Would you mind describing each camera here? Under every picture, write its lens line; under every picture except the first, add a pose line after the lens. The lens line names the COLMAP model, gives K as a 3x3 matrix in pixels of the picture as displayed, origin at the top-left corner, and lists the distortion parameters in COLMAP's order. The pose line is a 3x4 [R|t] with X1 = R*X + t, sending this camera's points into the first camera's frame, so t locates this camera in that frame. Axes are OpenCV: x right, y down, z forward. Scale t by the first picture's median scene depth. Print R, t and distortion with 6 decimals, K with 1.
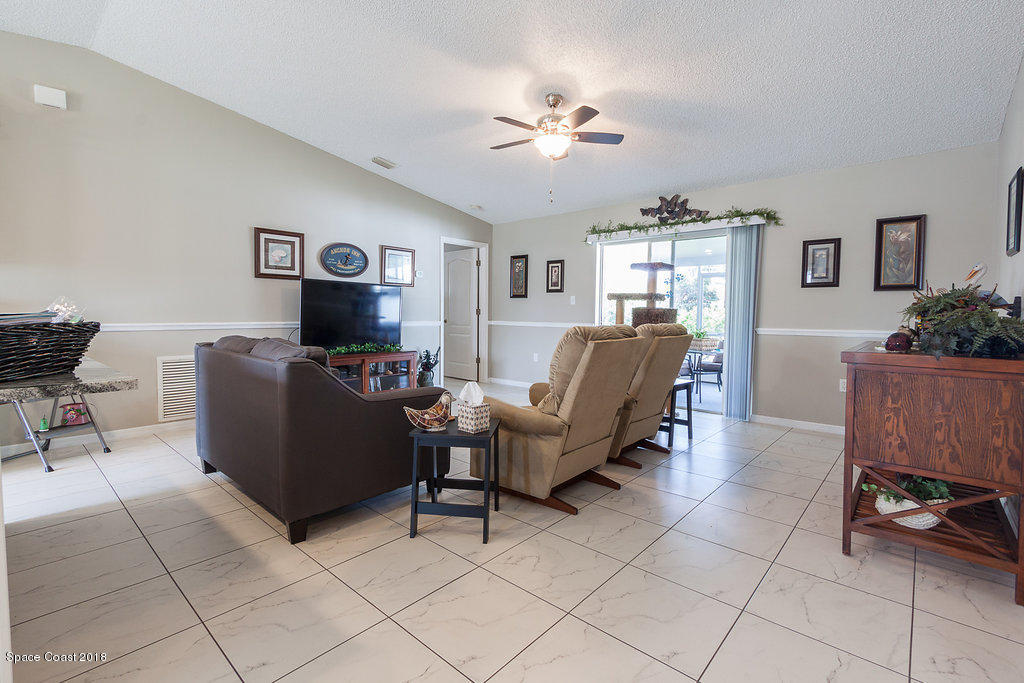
lens RADIAL K [[464.6, 0, 499.0], [0, 464.6, 332.2], [0, 0, 1]] dist [0.005715, -0.002677]
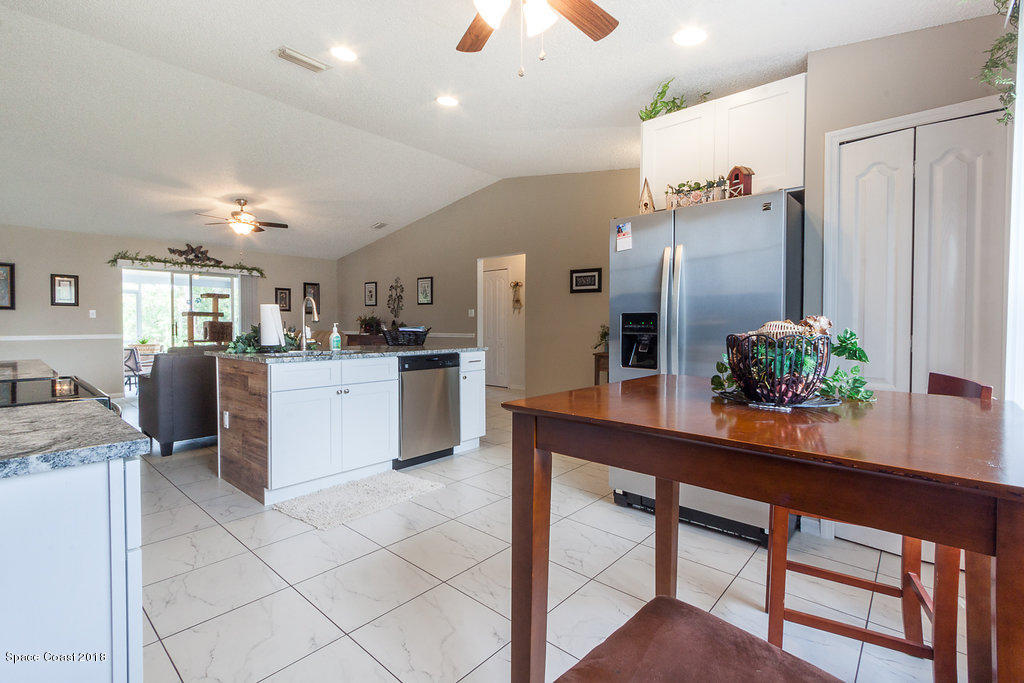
lens RADIAL K [[464.6, 0, 504.1], [0, 464.6, 339.7], [0, 0, 1]] dist [0.005715, -0.002677]
pose [[-0.014855, -0.044757, 0.998887, -1.207824], [0.043680, 0.998015, 0.045367, -0.019111], [-0.998935, 0.044305, -0.012870, 0.055068]]
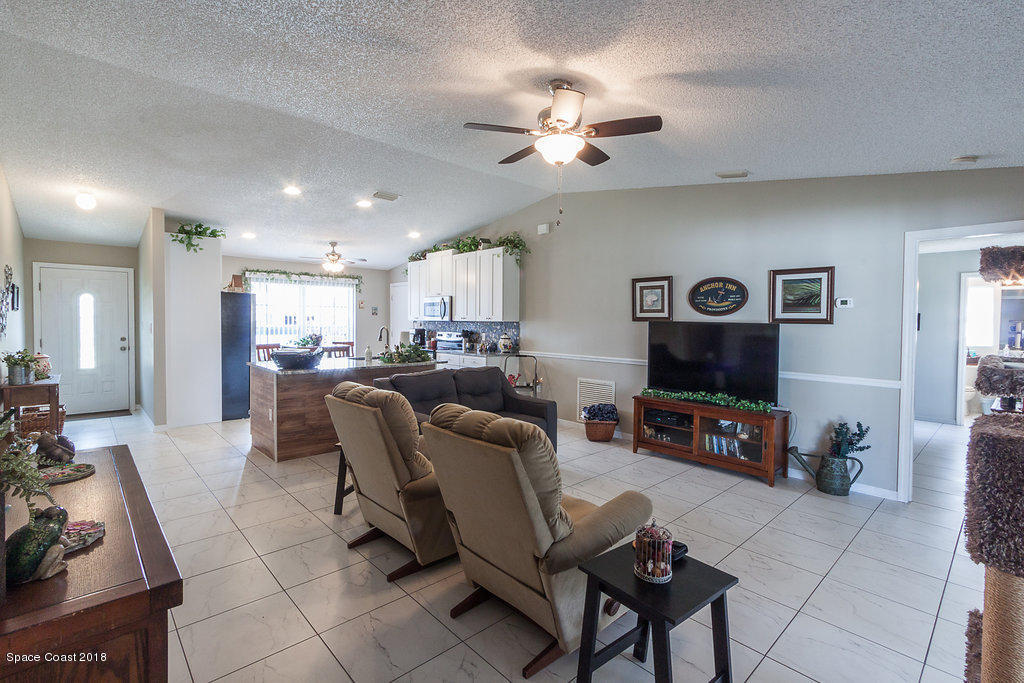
lens RADIAL K [[464.6, 0, 505.4], [0, 464.6, 332.5], [0, 0, 1]] dist [0.005715, -0.002677]
pose [[-0.088923, 0.015056, -0.995925, 0.637936], [-0.055458, 0.998260, 0.020043, -0.088878], [0.994493, 0.057014, -0.087934, 0.739973]]
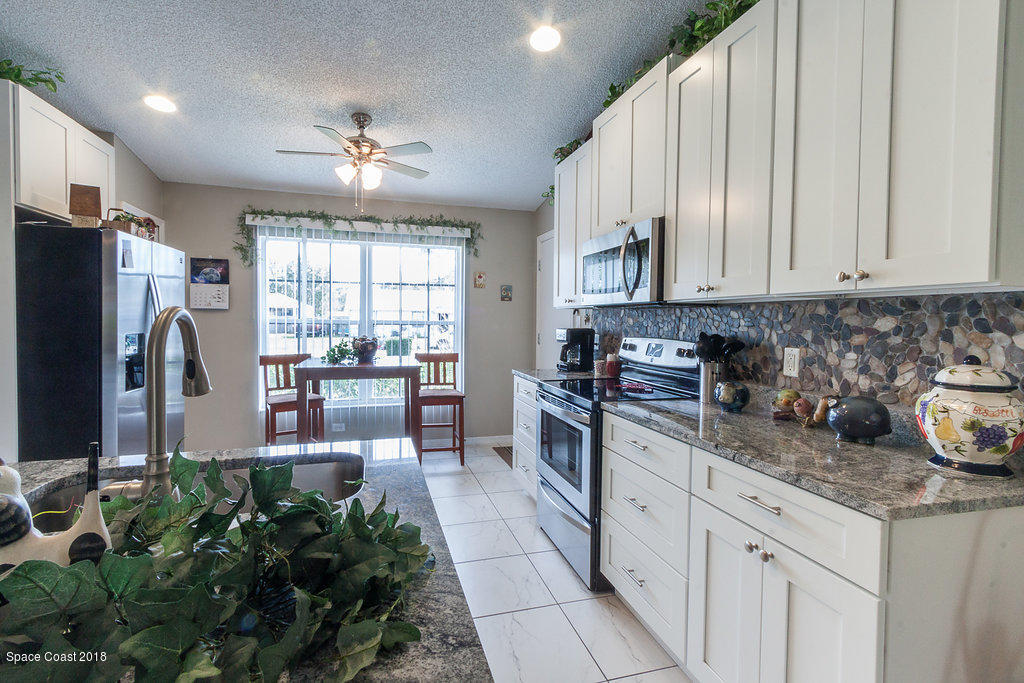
lens RADIAL K [[464.6, 0, 503.1], [0, 464.6, 332.6], [0, 0, 1]] dist [0.005715, -0.002677]
pose [[-0.525228, 0.007914, -0.850925, -0.415450], [-0.055404, 0.997517, 0.043475, -0.068089], [0.849156, 0.069978, -0.523485, 0.533223]]
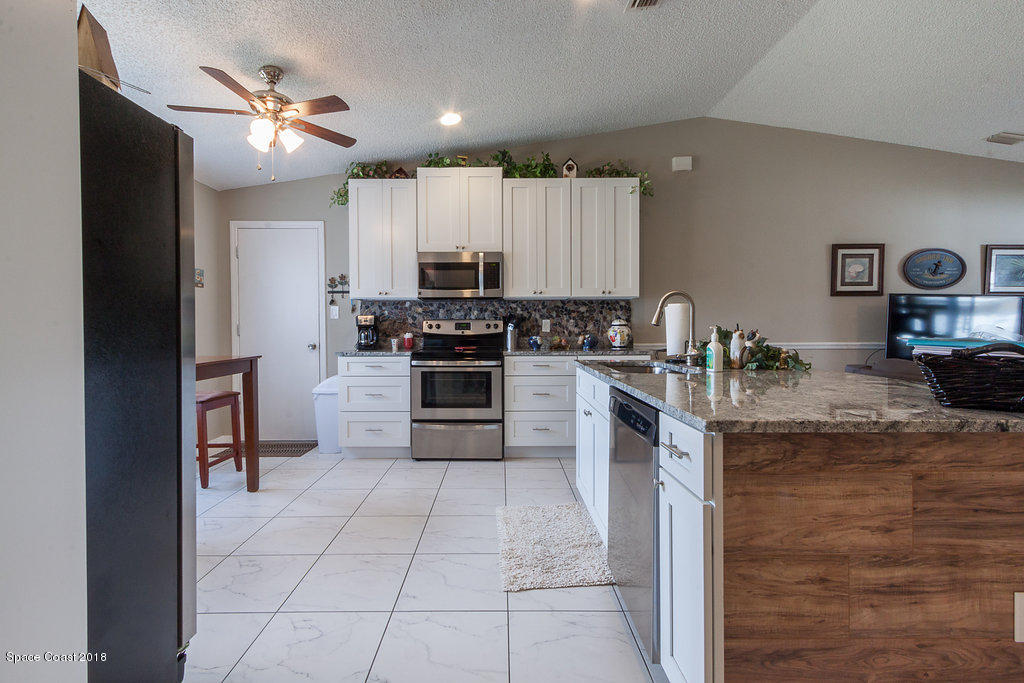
lens RADIAL K [[464.6, 0, 507.2], [0, 464.6, 334.0], [0, 0, 1]] dist [0.005715, -0.002677]
pose [[0.672864, 0.000473, -0.739766, -0.246910], [-0.023299, 0.999517, -0.020553, -0.003076], [0.739400, 0.031065, 0.672550, -0.136292]]
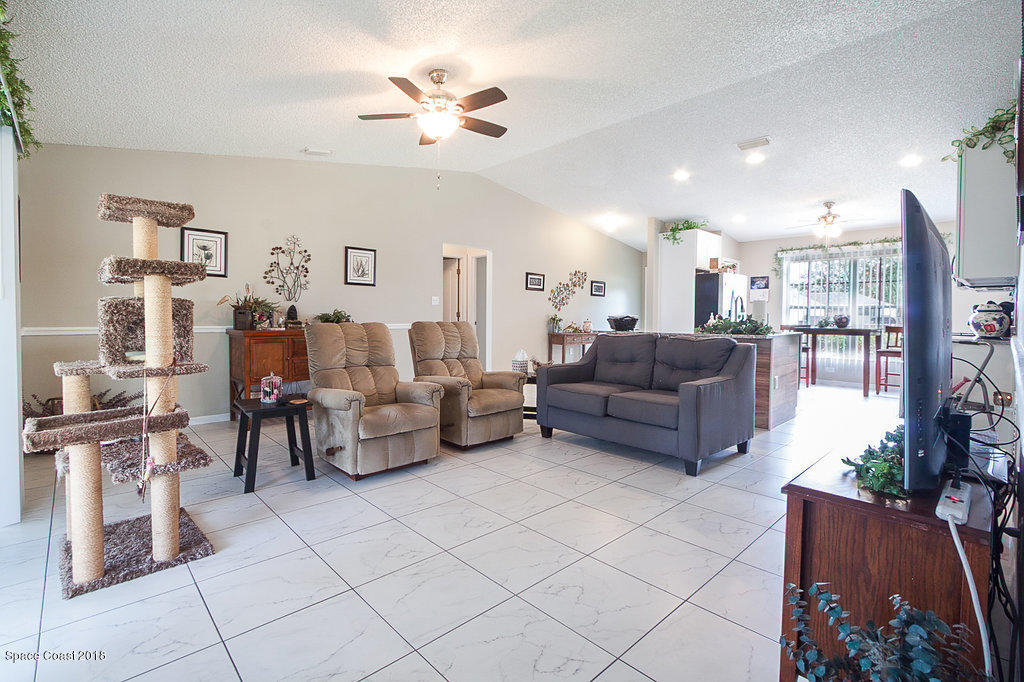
lens RADIAL K [[464.6, 0, 499.8], [0, 464.6, 327.8], [0, 0, 1]] dist [0.005715, -0.002677]
pose [[-0.996500, -0.016453, 0.081959, -0.055616], [-0.010620, 0.997412, 0.071105, -0.059809], [-0.082917, 0.069986, -0.994096, 1.401817]]
